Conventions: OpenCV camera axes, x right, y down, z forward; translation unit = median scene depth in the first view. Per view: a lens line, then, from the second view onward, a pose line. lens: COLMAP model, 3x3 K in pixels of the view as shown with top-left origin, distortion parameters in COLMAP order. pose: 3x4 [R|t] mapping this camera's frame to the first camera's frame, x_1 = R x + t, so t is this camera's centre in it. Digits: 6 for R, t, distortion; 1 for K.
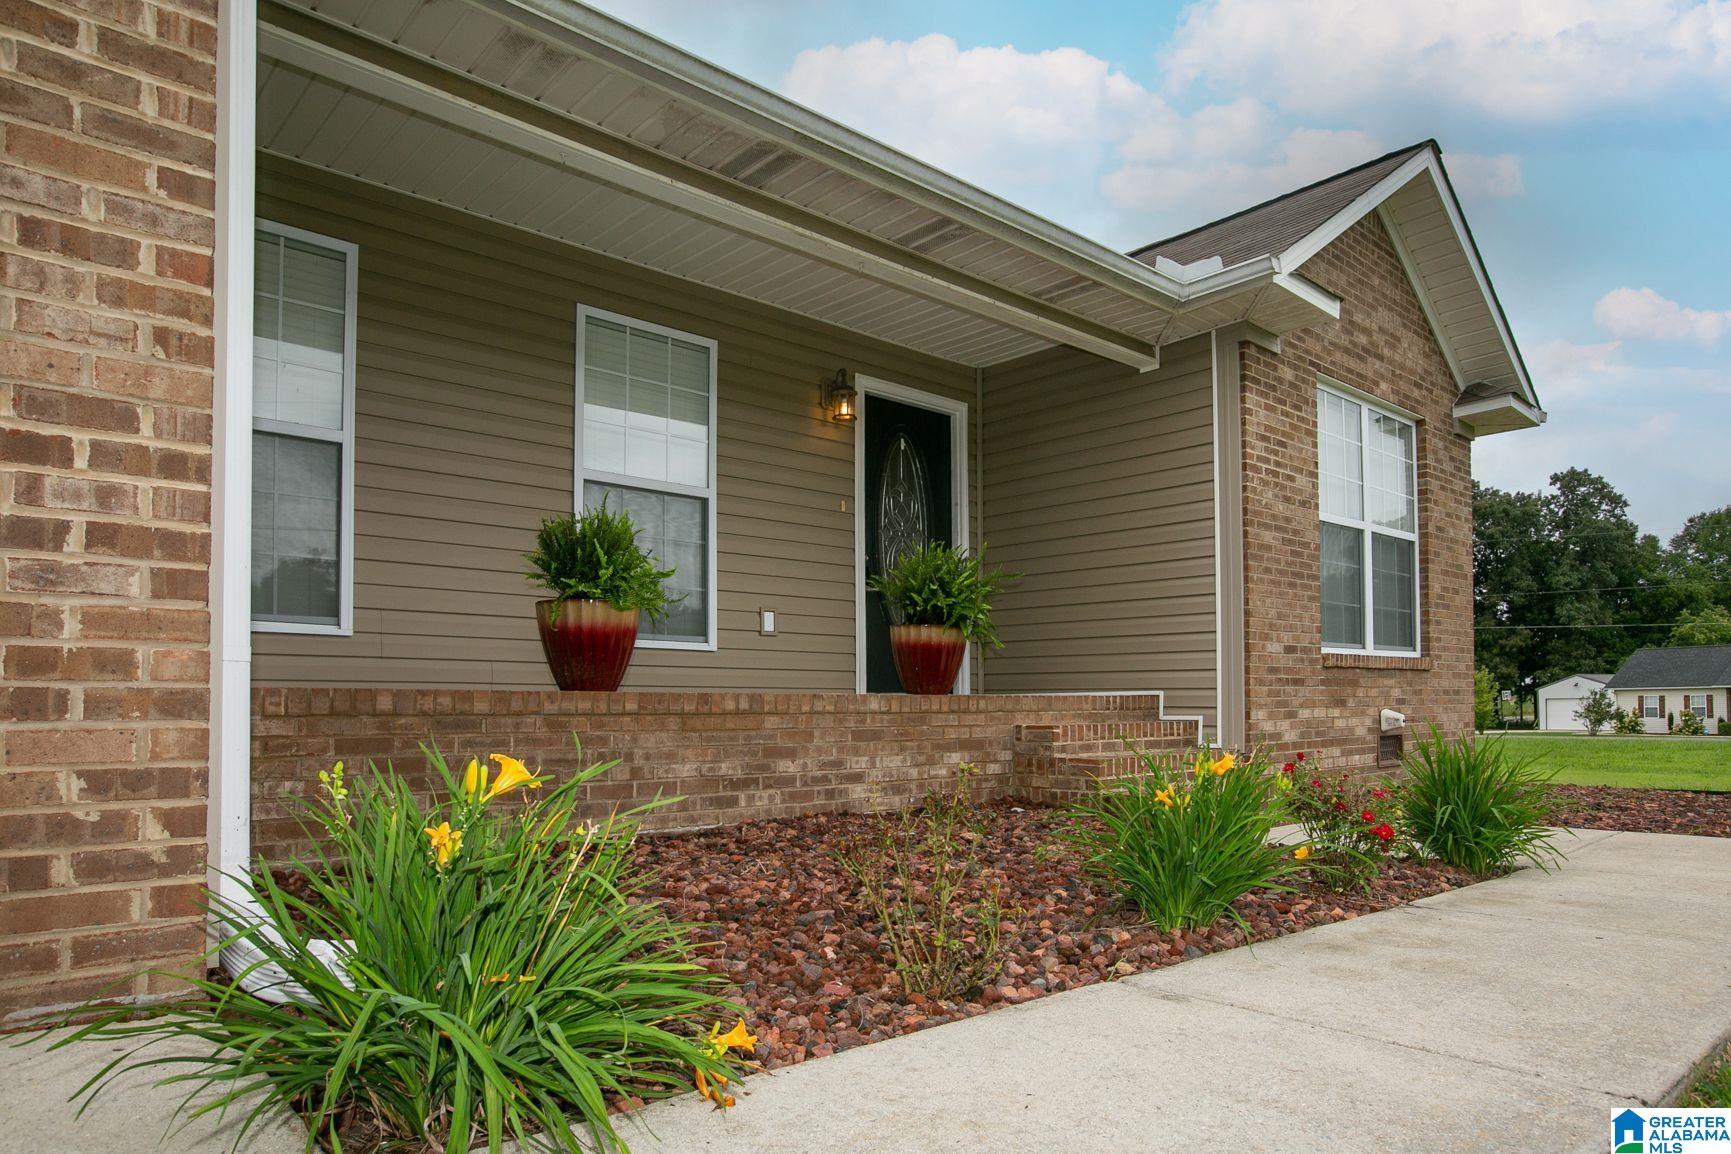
lens RADIAL K [[1057.8, 0, 874.9], [0, 1057.8, 656.7], [0, 0, 1]] dist [-0.032322, 0.032826]
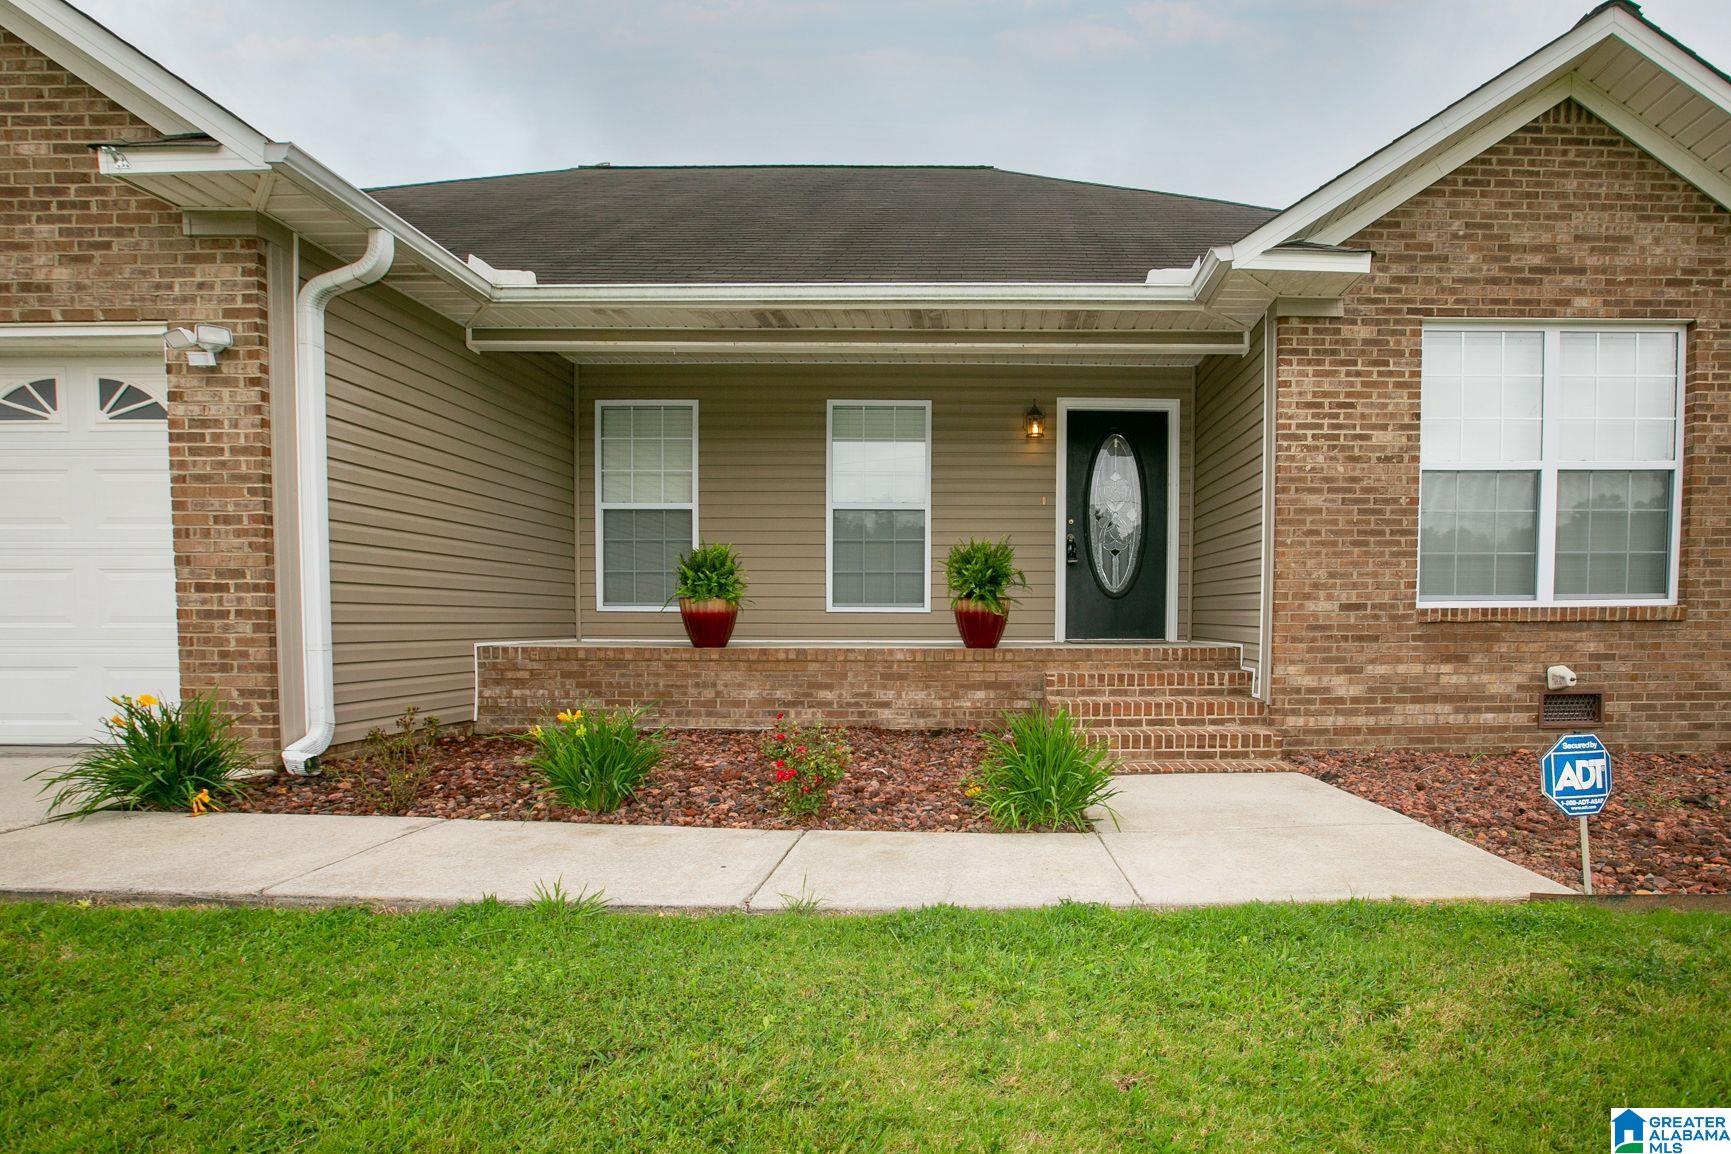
lens RADIAL K [[847.2, 0, 1010.5], [0, 847.2, 638.2], [0, 0, 1]] dist [-0.032159, 0.017179]
pose [[0.759947, 0.015103, -0.649810, 0.927300], [0.026717, 0.998159, 0.054444, -0.041301], [0.649436, -0.058735, 0.758144, 0.217367]]
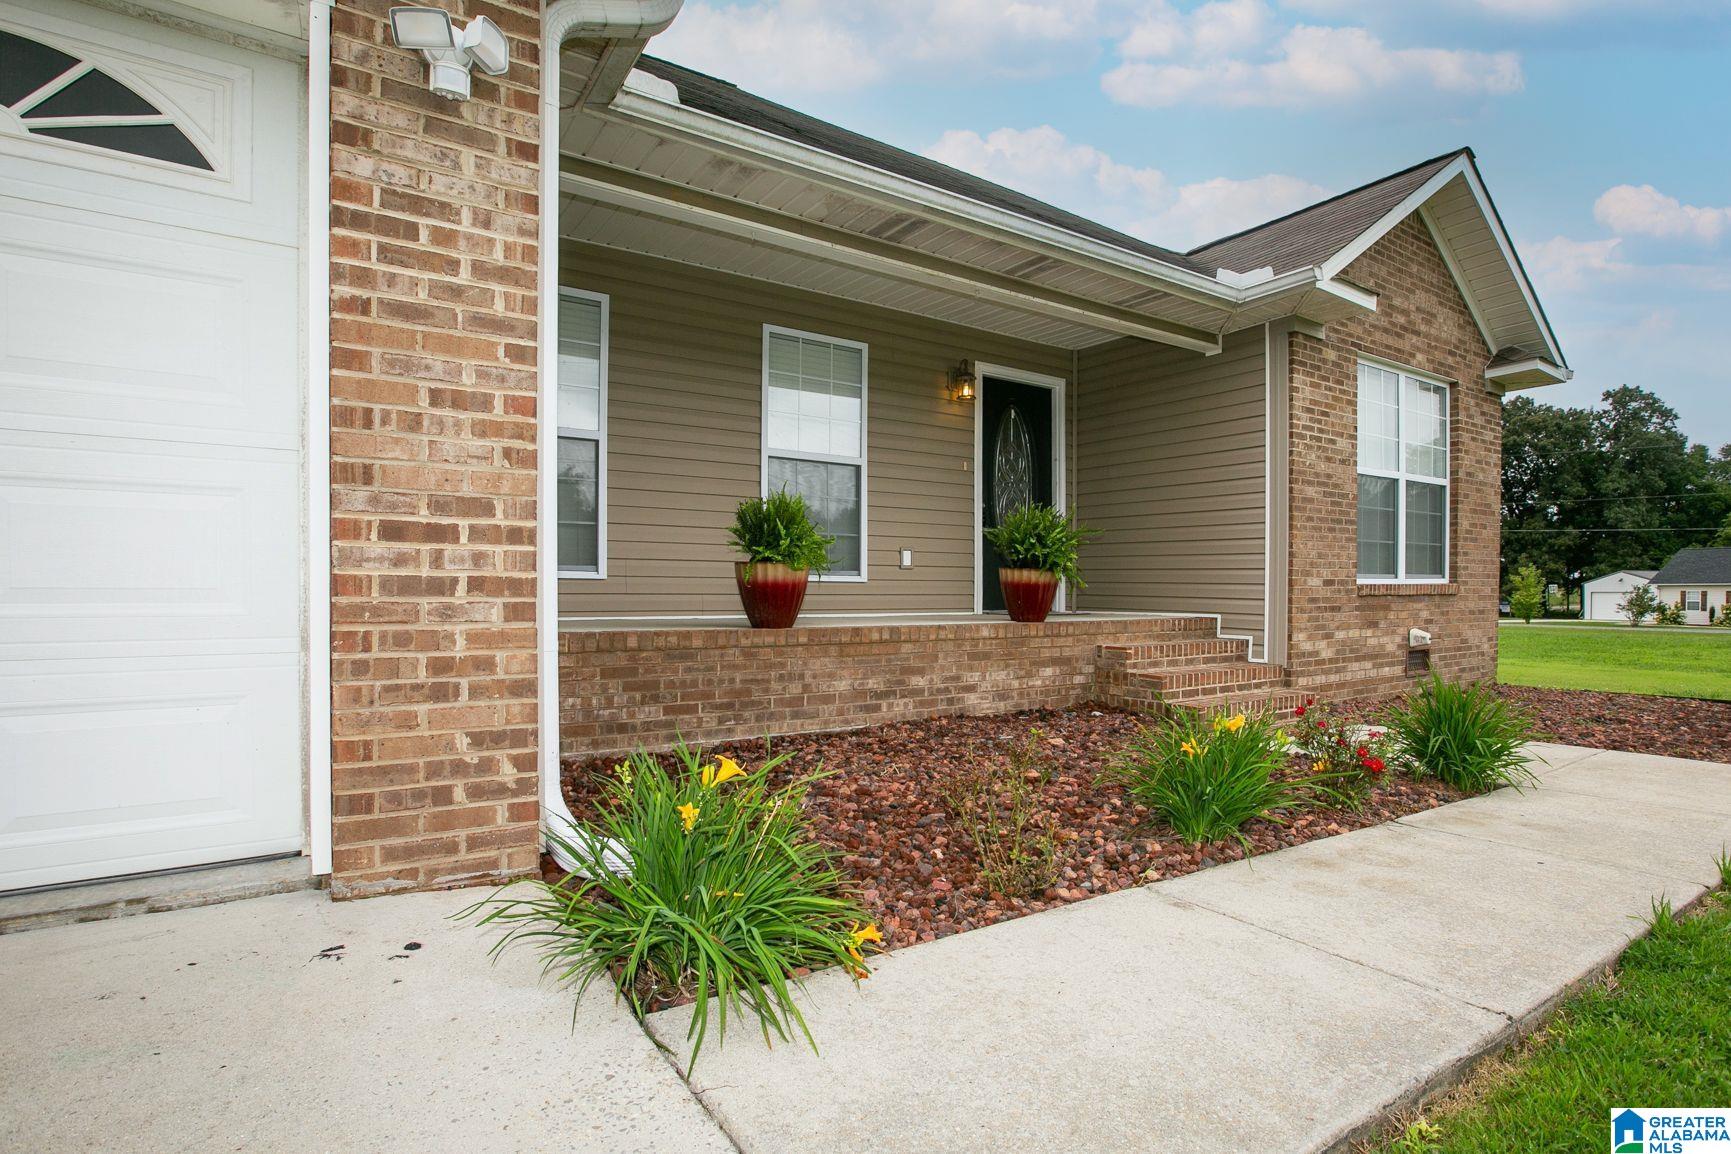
lens RADIAL K [[851.8, 0, 872.0], [0, 851.8, 580.4], [0, 0, 1]] dist [-0.056102, 0.037485]
pose [[0.989288, 0.007194, -0.145797, 0.014808], [-0.001890, 0.999332, 0.036488, -0.060398], [0.145962, -0.035822, 0.988641, -0.061358]]
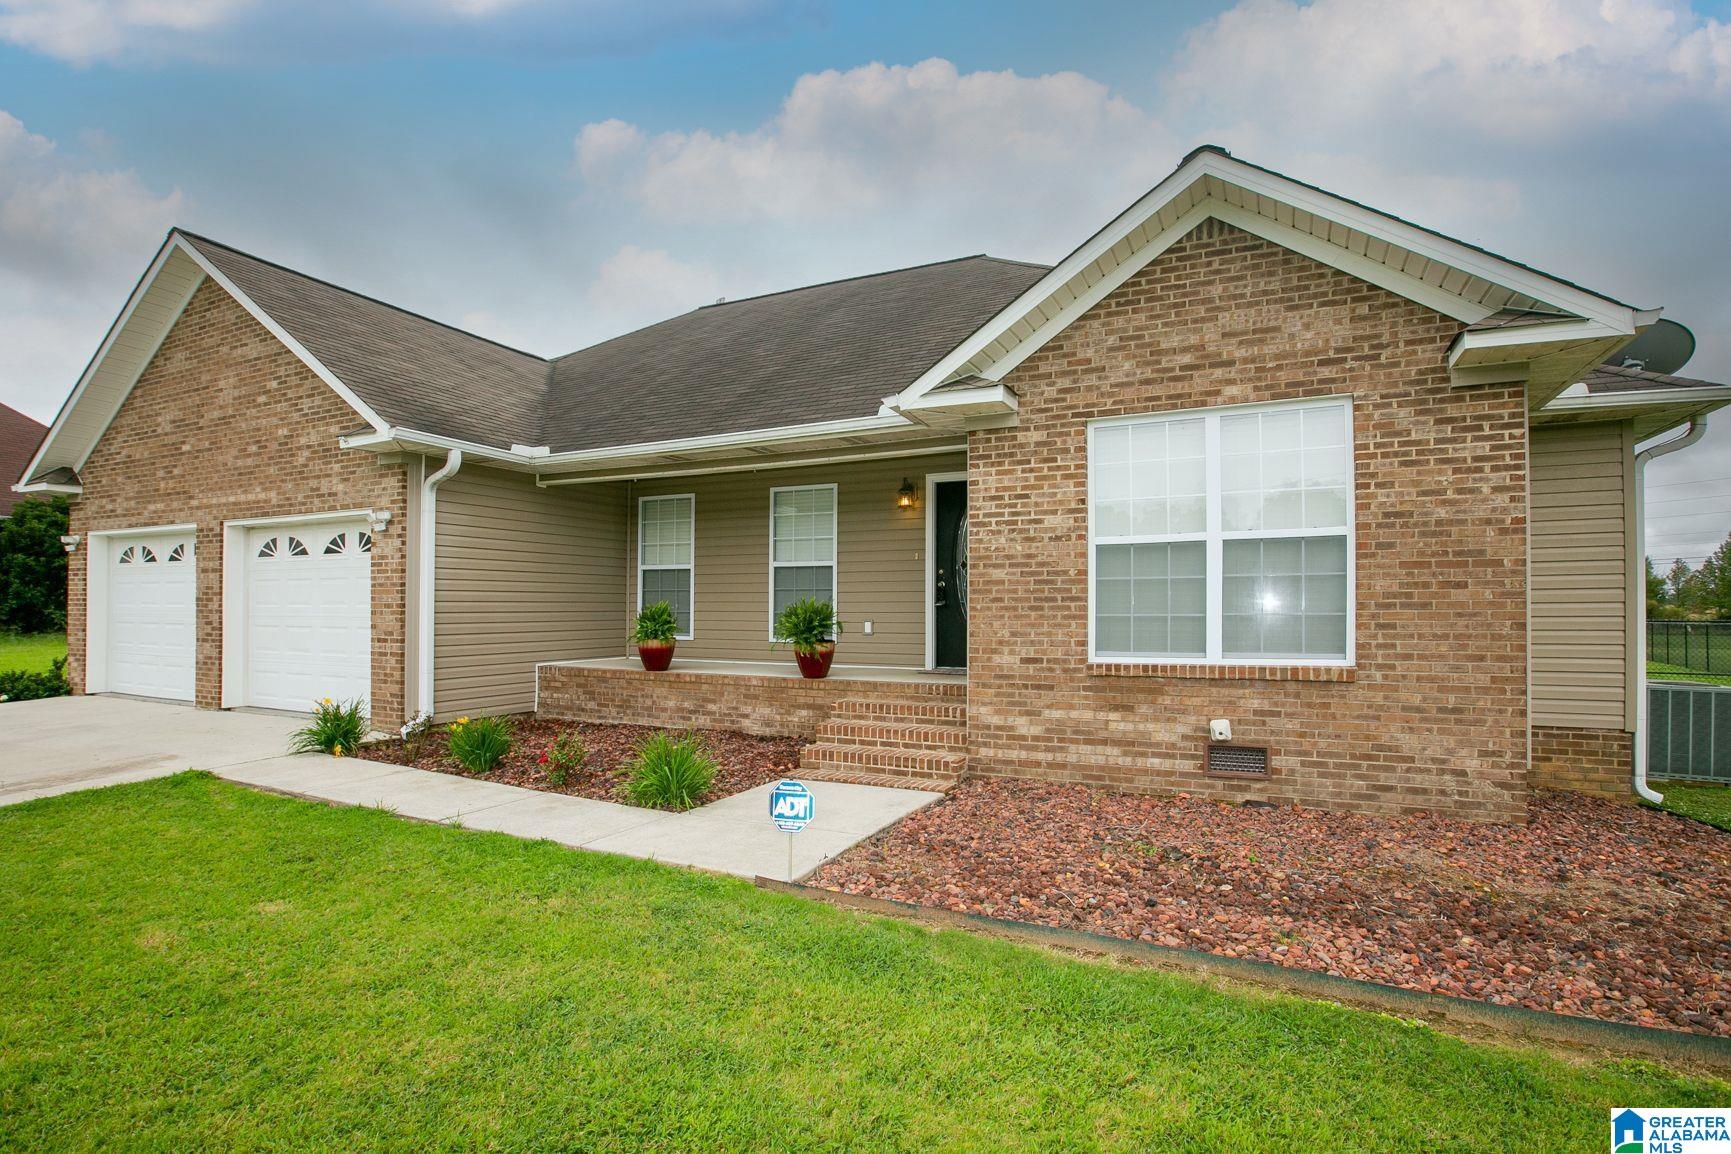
lens RADIAL K [[823.8, 0, 891.2], [0, 823.8, 564.7], [0, 0, 1]] dist [-0.027874, 0.000154]
pose [[0.398320, -0.040626, -0.916347, 1.683869], [0.039614, 0.998848, -0.027064, -0.138109], [0.916391, -0.025520, 0.399470, 0.634863]]
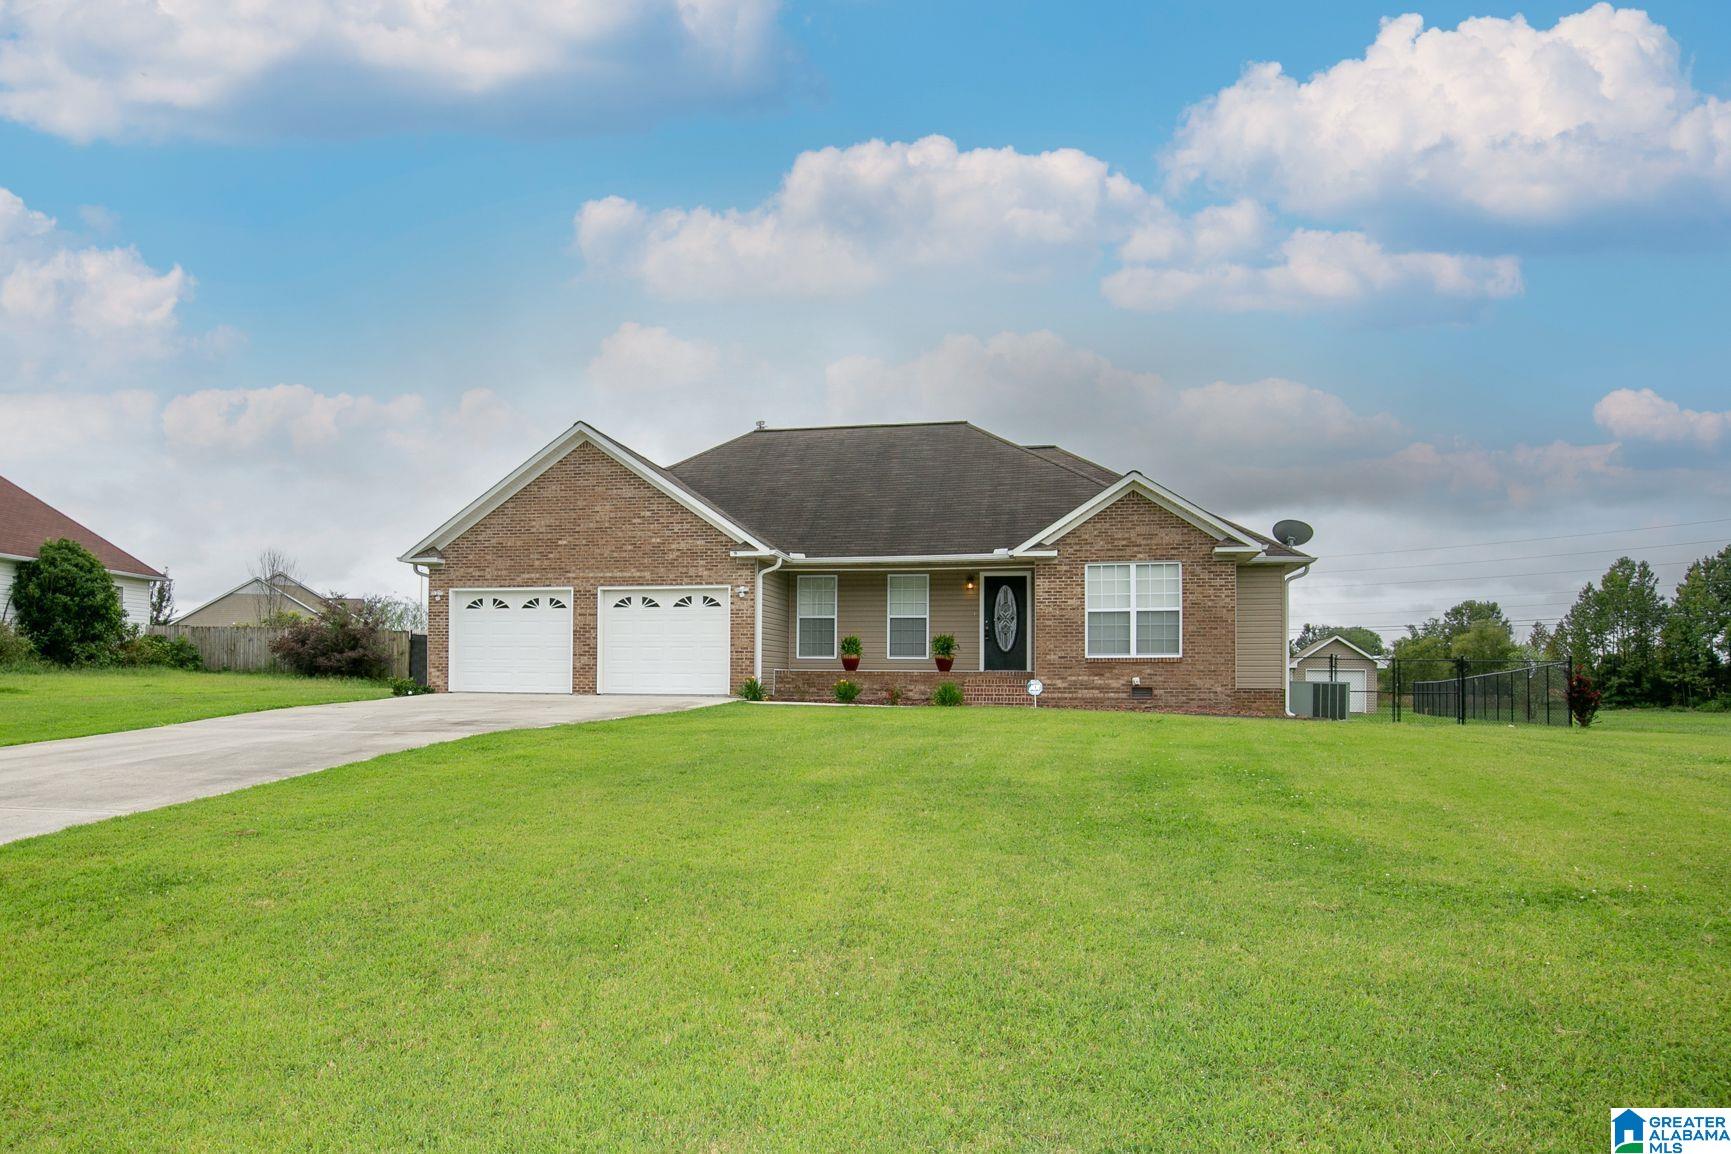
lens RADIAL K [[1128.0, 0, 823.7], [0, 1128.0, 574.6], [0, 0, 1]] dist [0.004440, 0.000482]
pose [[0.594982, -0.063845, -0.801199, 3.669231], [0.027806, 0.997878, -0.058869, -0.102618], [0.803258, 0.012748, 0.595495, -2.153901]]
